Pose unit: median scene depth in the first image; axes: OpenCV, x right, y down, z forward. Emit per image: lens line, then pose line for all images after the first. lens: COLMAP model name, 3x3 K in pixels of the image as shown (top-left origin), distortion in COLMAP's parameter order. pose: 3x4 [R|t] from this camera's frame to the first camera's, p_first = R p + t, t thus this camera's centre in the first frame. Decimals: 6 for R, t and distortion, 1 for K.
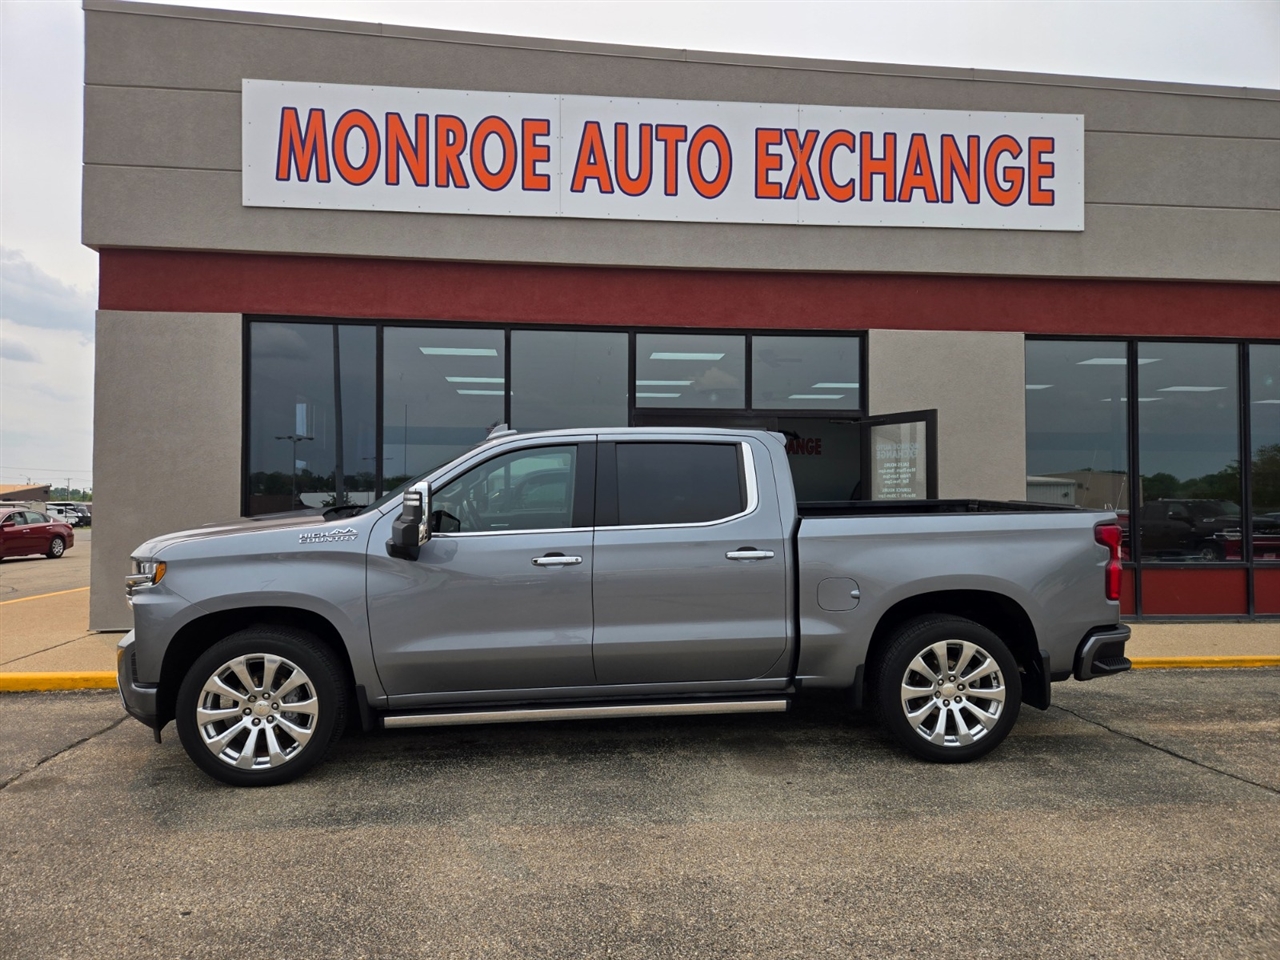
lens RADIAL K [[812.7, 0, 630.2], [0, 812.7, 482.4], [0, 0, 1]] dist [0.057244, -0.041334]
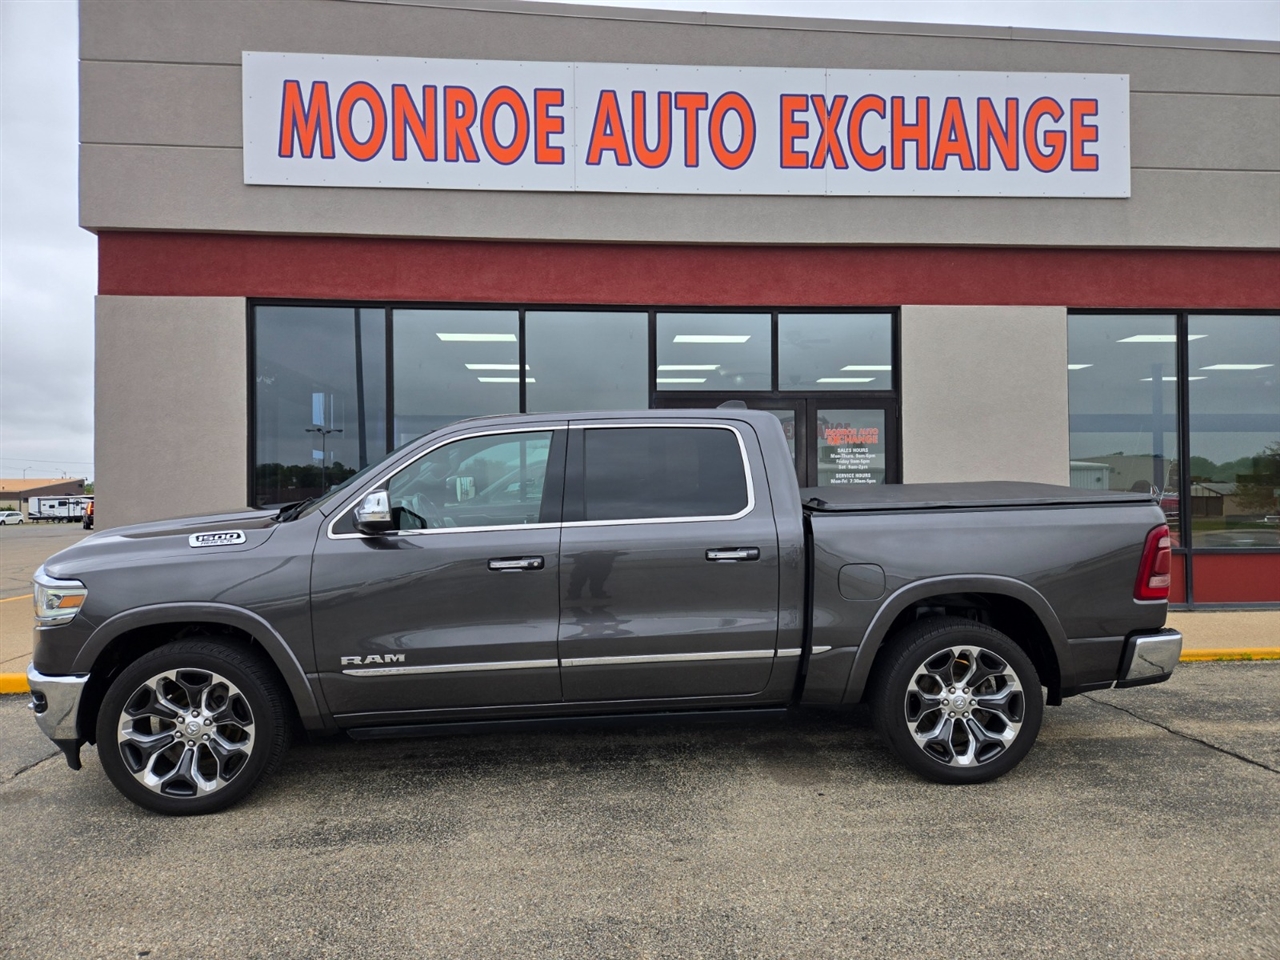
lens RADIAL K [[812.7, 0, 644.7], [0, 812.7, 478.1], [0, 0, 1]] dist [0.057244, -0.041334]
pose [[0.999792, -0.009848, -0.017849, 0.008763], [0.010009, 0.999910, 0.008934, 0.002090], [0.017759, -0.009111, 0.999801, 0.043931]]
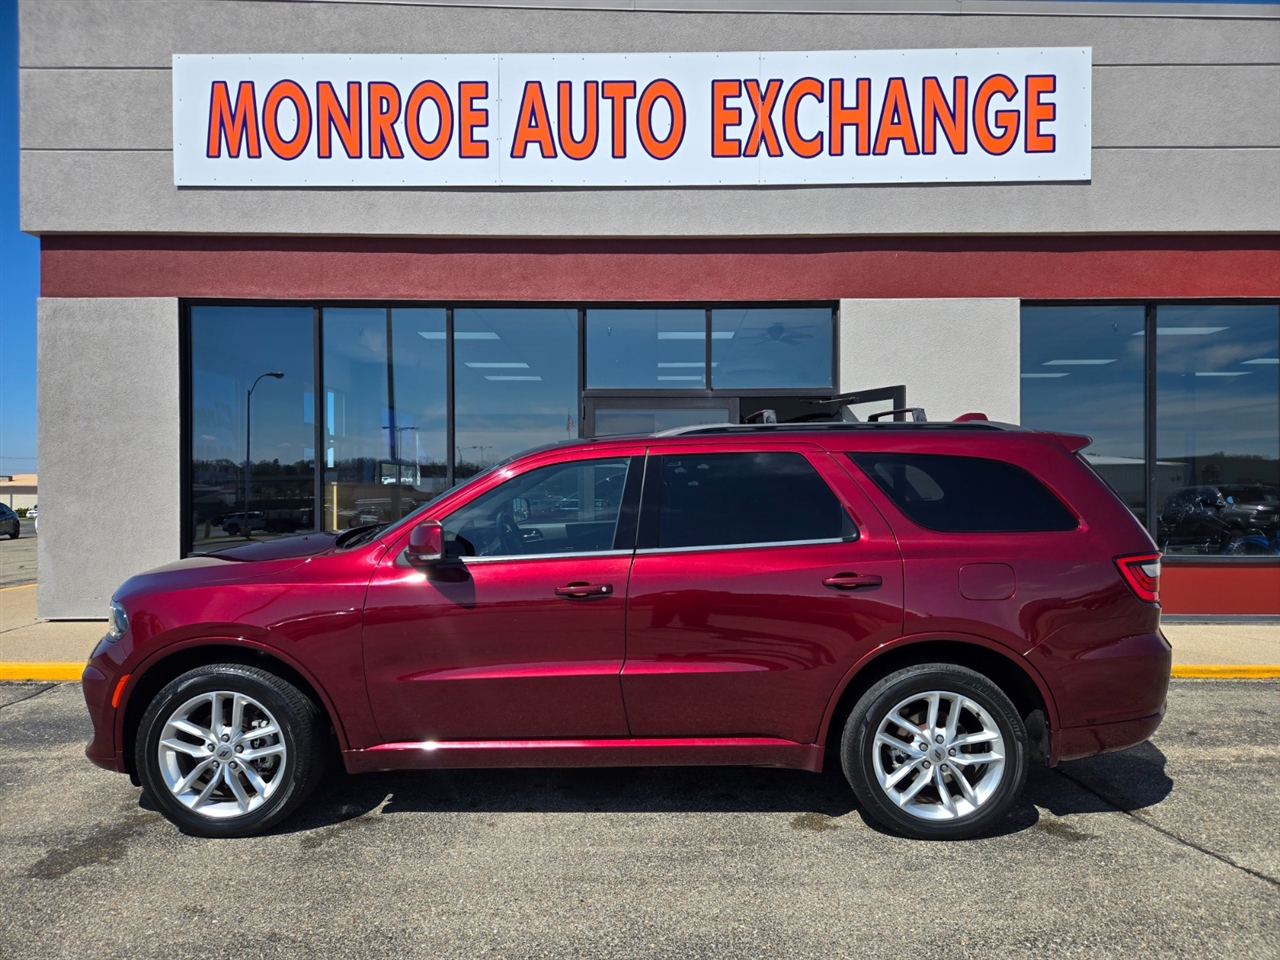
lens RADIAL K [[812.7, 0, 649.7], [0, 812.7, 489.0], [0, 0, 1]] dist [0.057244, -0.041334]
pose [[0.995318, -0.003135, -0.096602, 0.173077], [0.005524, 0.999685, 0.024469, 0.000724], [0.096495, -0.024888, 0.995022, 0.072631]]
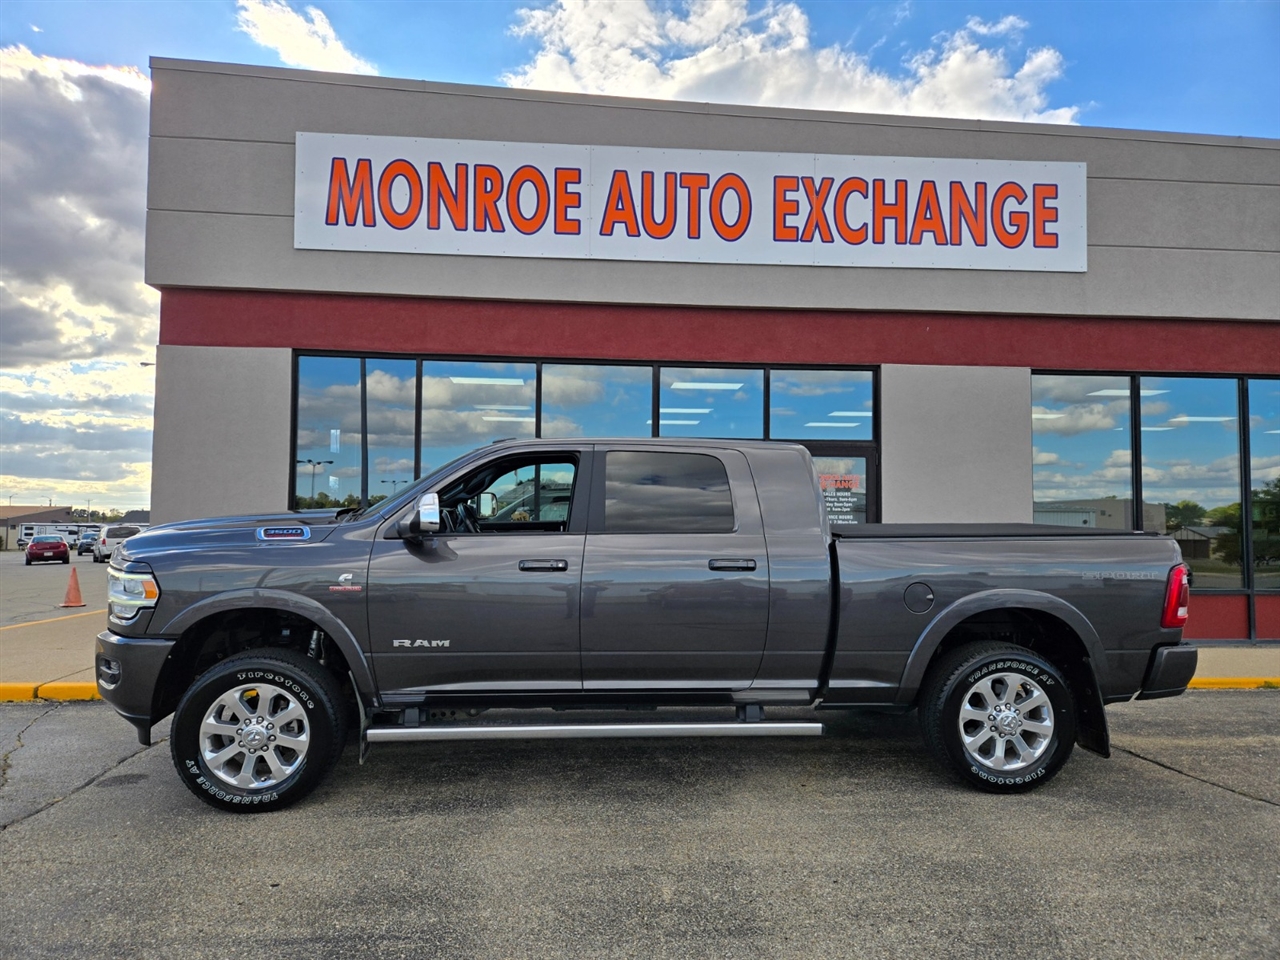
lens RADIAL K [[812.7, 0, 637.2], [0, 812.7, 488.1], [0, 0, 1]] dist [0.057244, -0.041334]
pose [[0.999899, 0.005355, -0.013162, -0.008292], [-0.005657, 0.999719, -0.023031, -0.001977], [0.013035, 0.023103, 0.999648, -0.054401]]
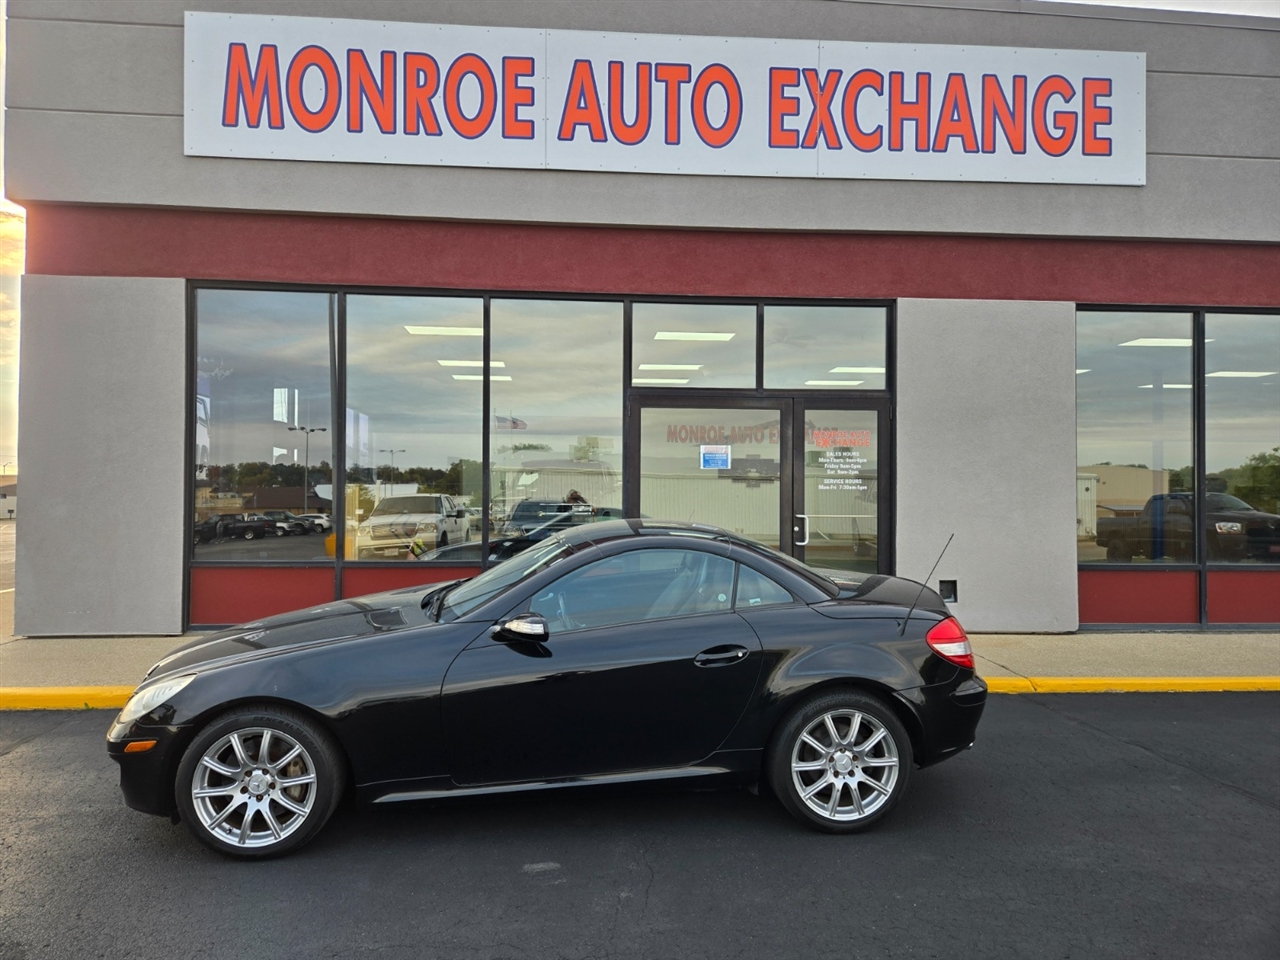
lens RADIAL K [[812.7, 0, 630.7], [0, 812.7, 482.6], [0, 0, 1]] dist [0.057244, -0.041334]
pose [[0.999866, 0.003249, -0.016036, 0.020523], [-0.003109, 0.999956, 0.008798, 0.004336], [0.016064, -0.008747, 0.999833, 0.117298]]
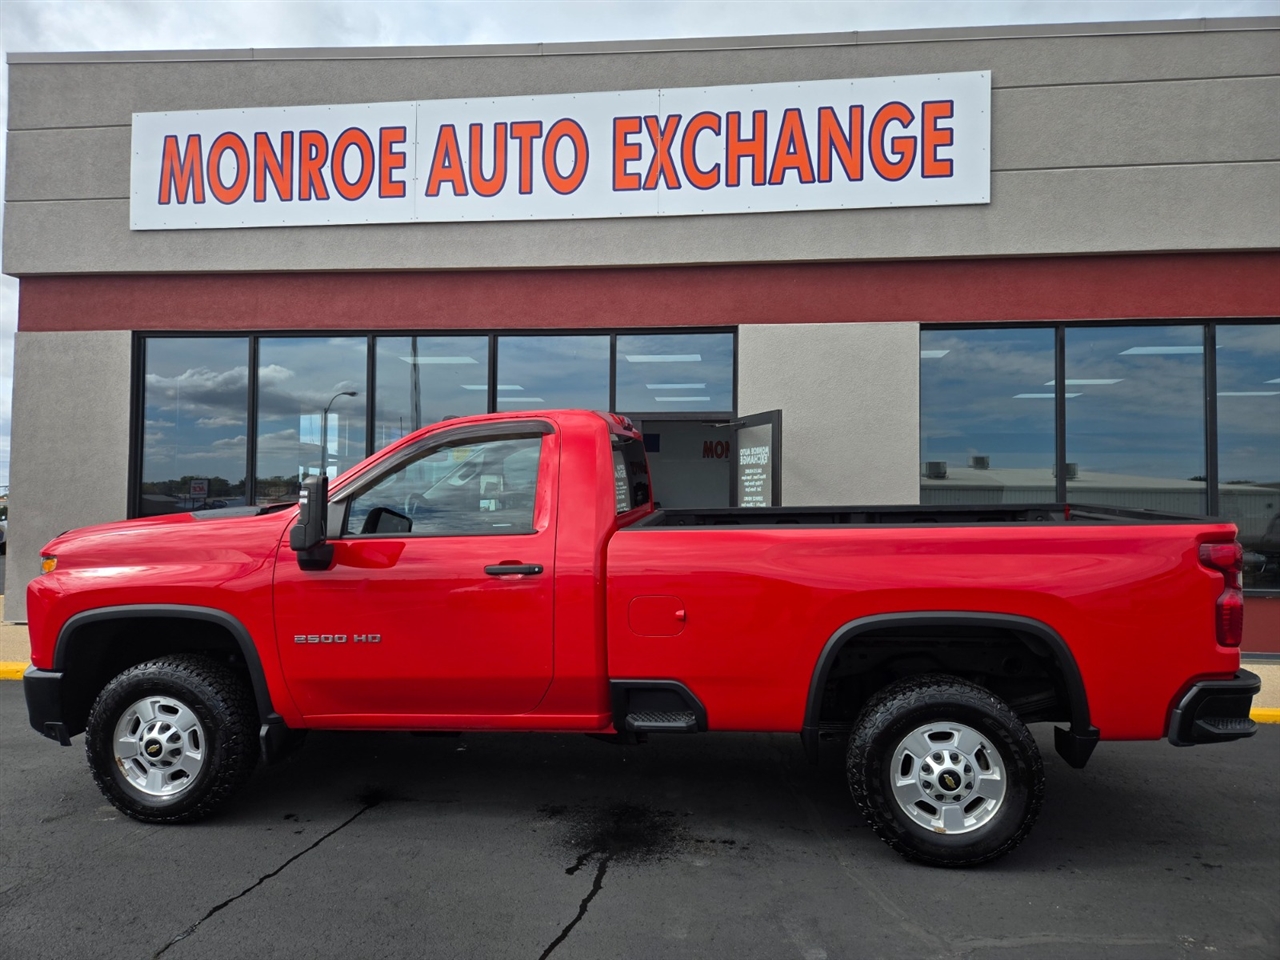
lens RADIAL K [[812.7, 0, 633.7], [0, 812.7, 480.7], [0, 0, 1]] dist [0.057244, -0.041334]
pose [[0.979766, 0.000911, -0.200146, 0.371295], [-0.003433, 0.999919, -0.012254, 0.000965], [0.200118, 0.012693, 0.979690, 0.078719]]
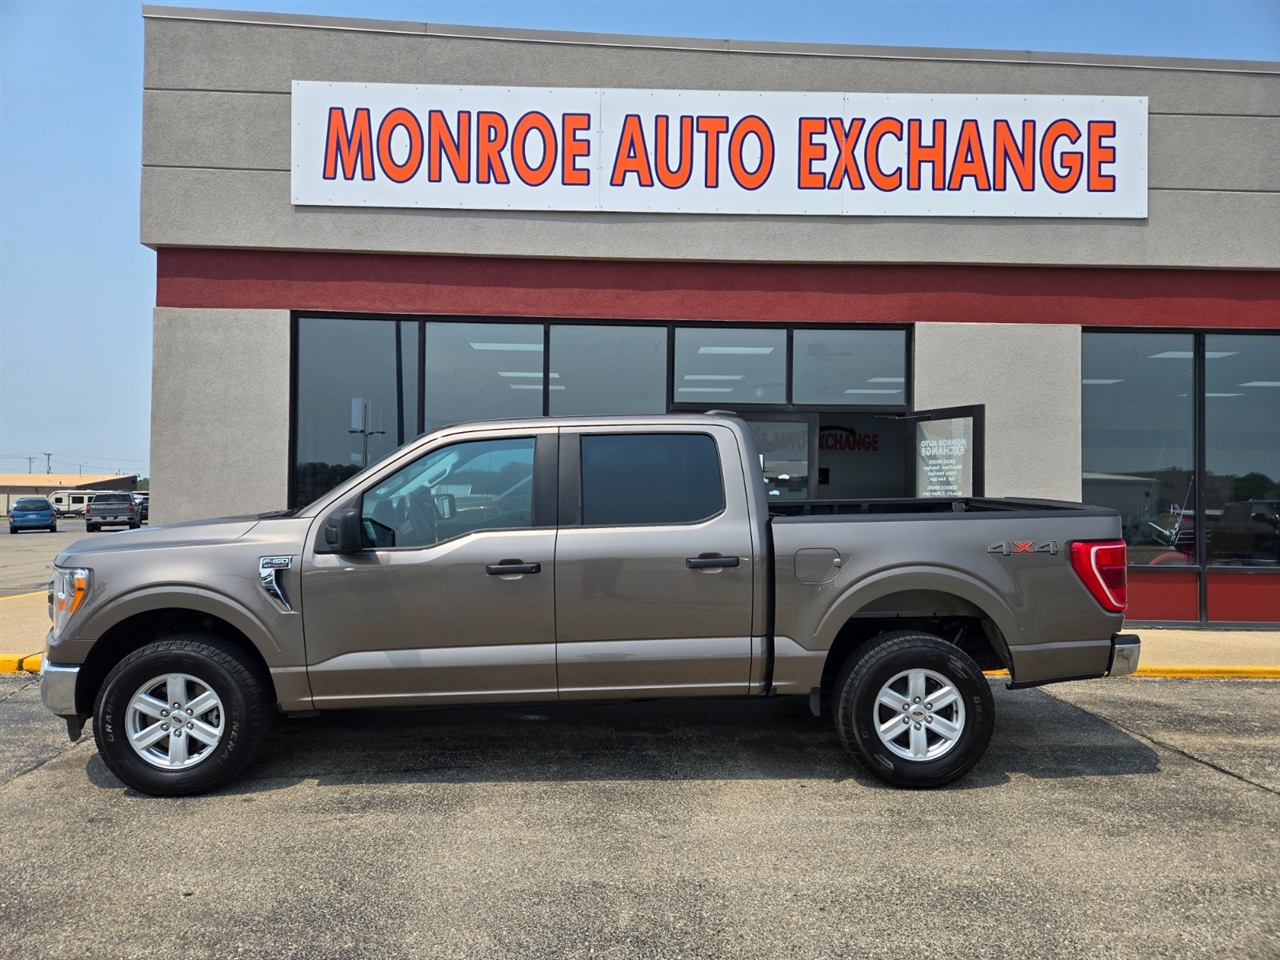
lens RADIAL K [[812.7, 0, 637.8], [0, 812.7, 480.9], [0, 0, 1]] dist [0.057244, -0.041334]
pose [[0.997702, 0.008668, -0.067202, 0.030465], [-0.008367, 0.999954, 0.004747, -0.000447], [0.067240, -0.004174, 0.997728, 0.005787]]
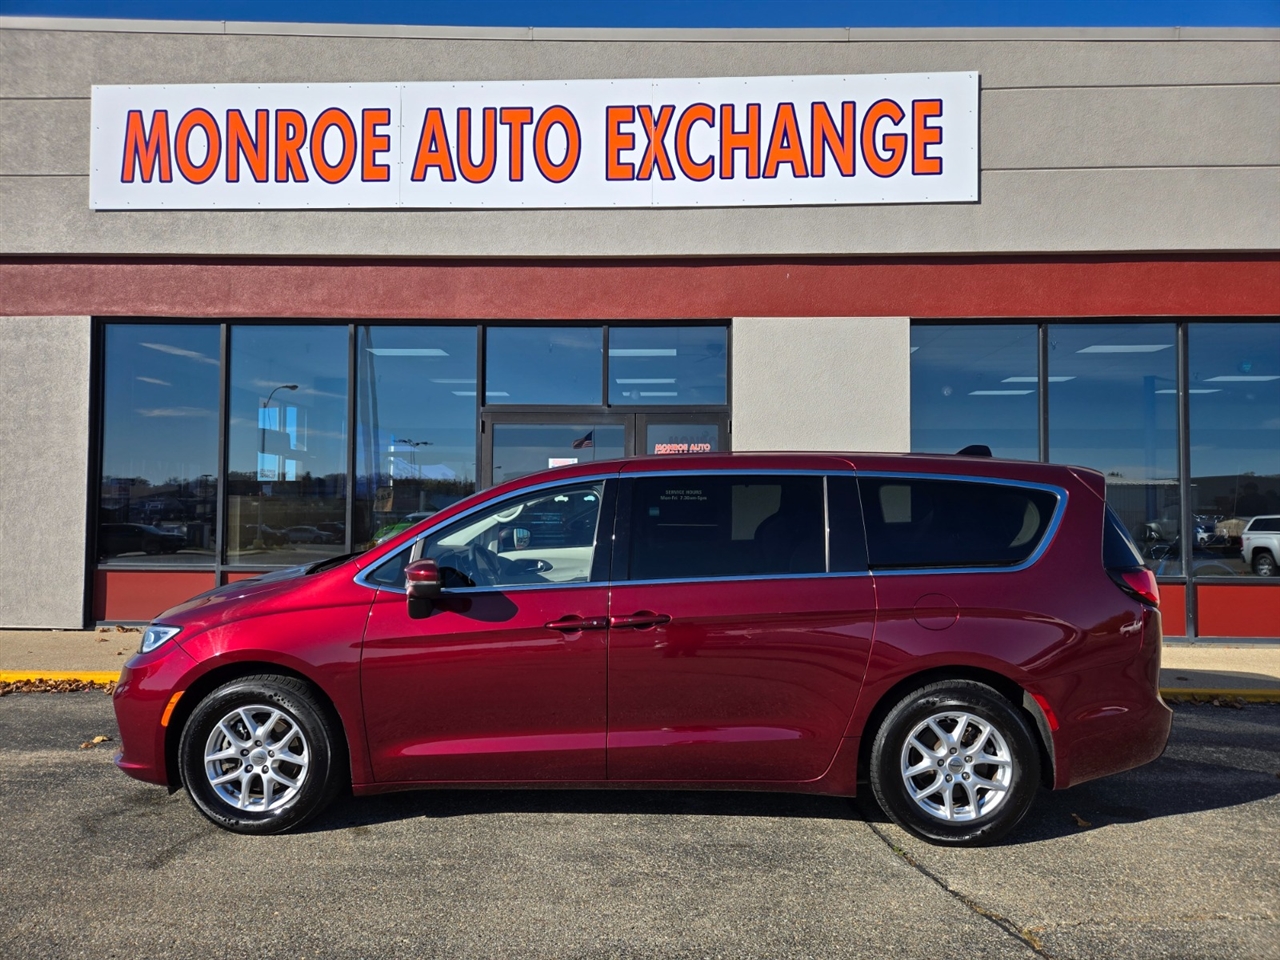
lens RADIAL K [[812.7, 0, 644.4], [0, 812.7, 475.7], [0, 0, 1]] dist [0.057244, -0.041334]
pose [[0.992076, -0.001225, -0.125637, 0.317562], [0.000005, 0.999953, -0.009707, 0.000235], [0.125643, 0.009630, 0.992029, 0.079434]]
